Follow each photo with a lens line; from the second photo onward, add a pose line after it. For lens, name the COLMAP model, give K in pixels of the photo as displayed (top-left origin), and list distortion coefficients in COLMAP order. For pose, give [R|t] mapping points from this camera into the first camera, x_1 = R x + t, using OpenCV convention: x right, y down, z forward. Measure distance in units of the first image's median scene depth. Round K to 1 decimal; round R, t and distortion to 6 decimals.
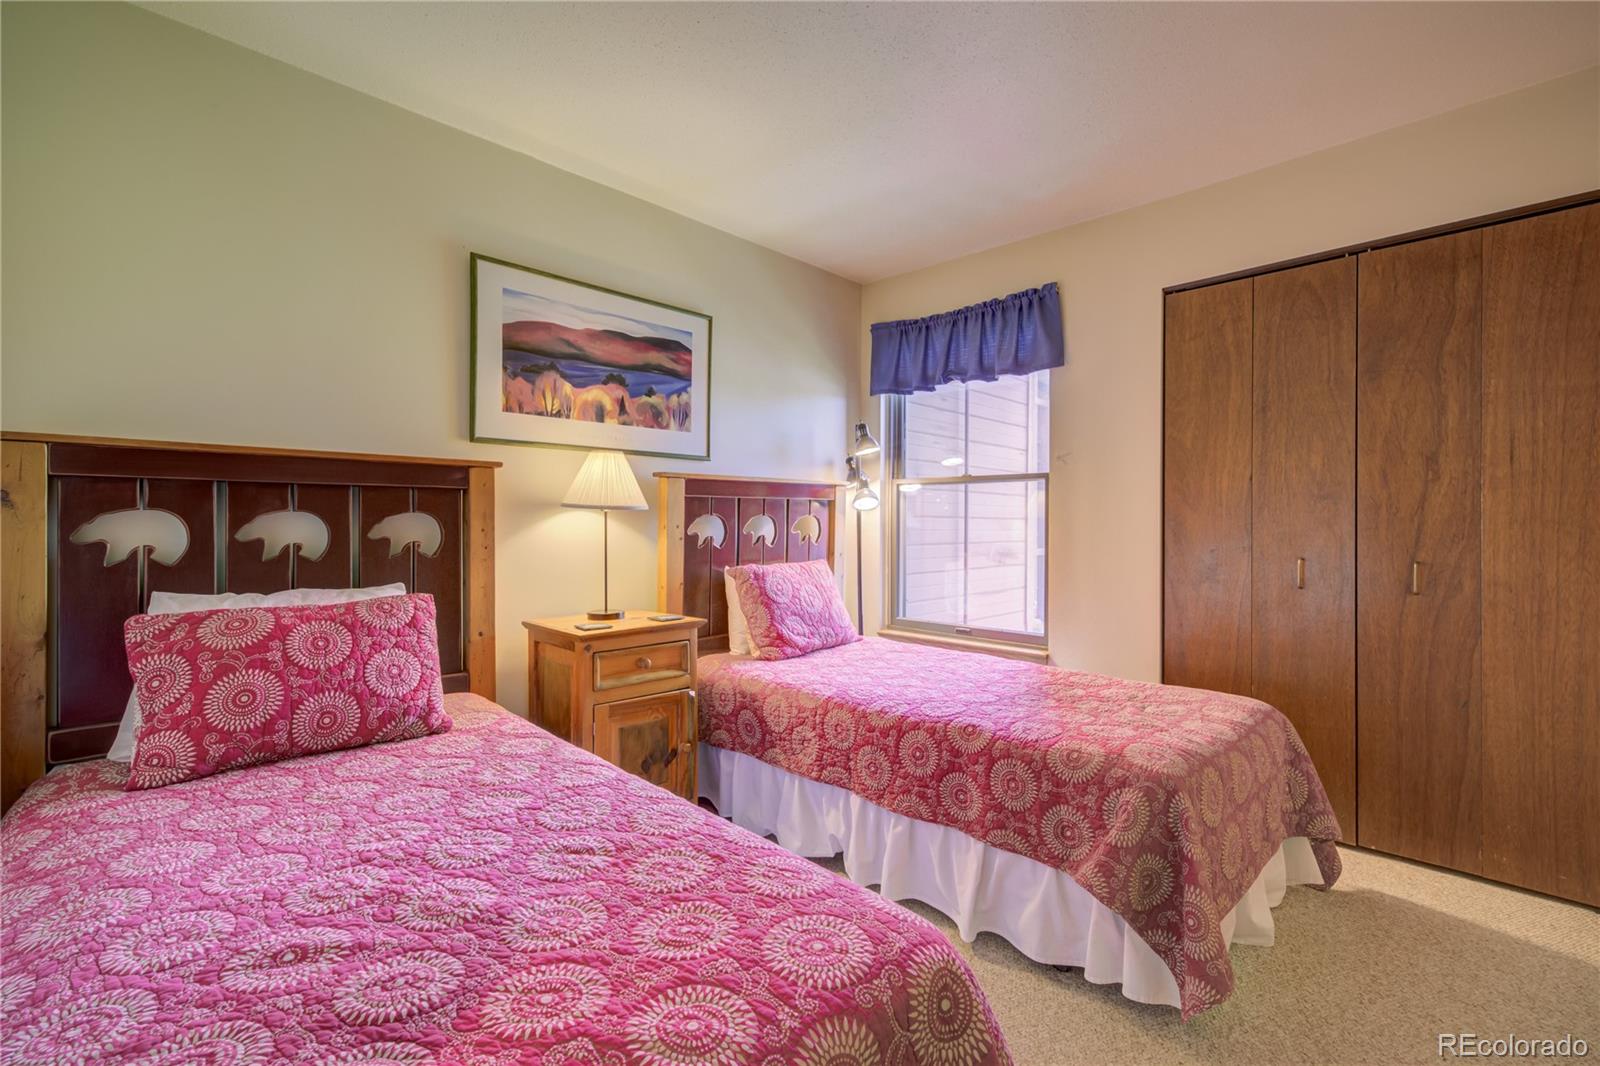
lens RADIAL K [[693.1, 0, 803.1], [0, 693.1, 523.8], [0, 0, 1]] dist [0.003174, 0.001682]
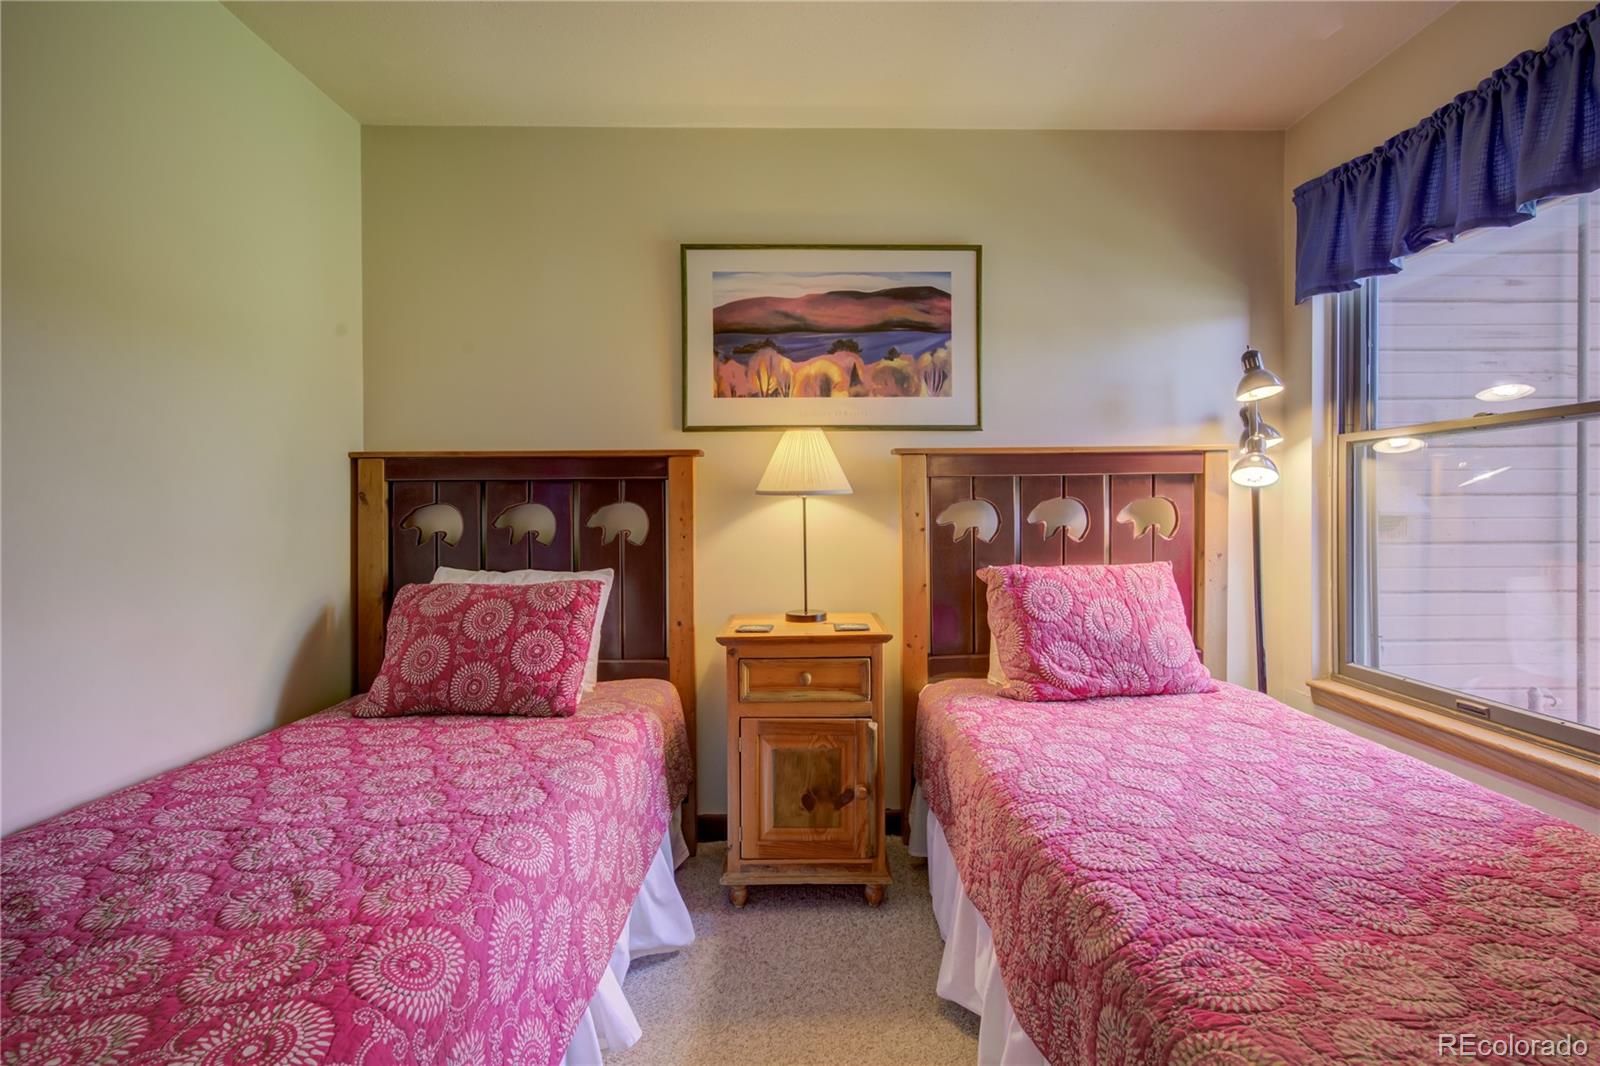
lens RADIAL K [[693.1, 0, 903.1], [0, 693.1, 512.1], [0, 0, 1]] dist [0.003174, 0.001682]
pose [[0.721752, -0.007669, -0.692110, 0.403209], [0.007968, 0.999964, -0.002771, 0.003680], [0.692106, -0.003515, 0.721787, 0.441310]]
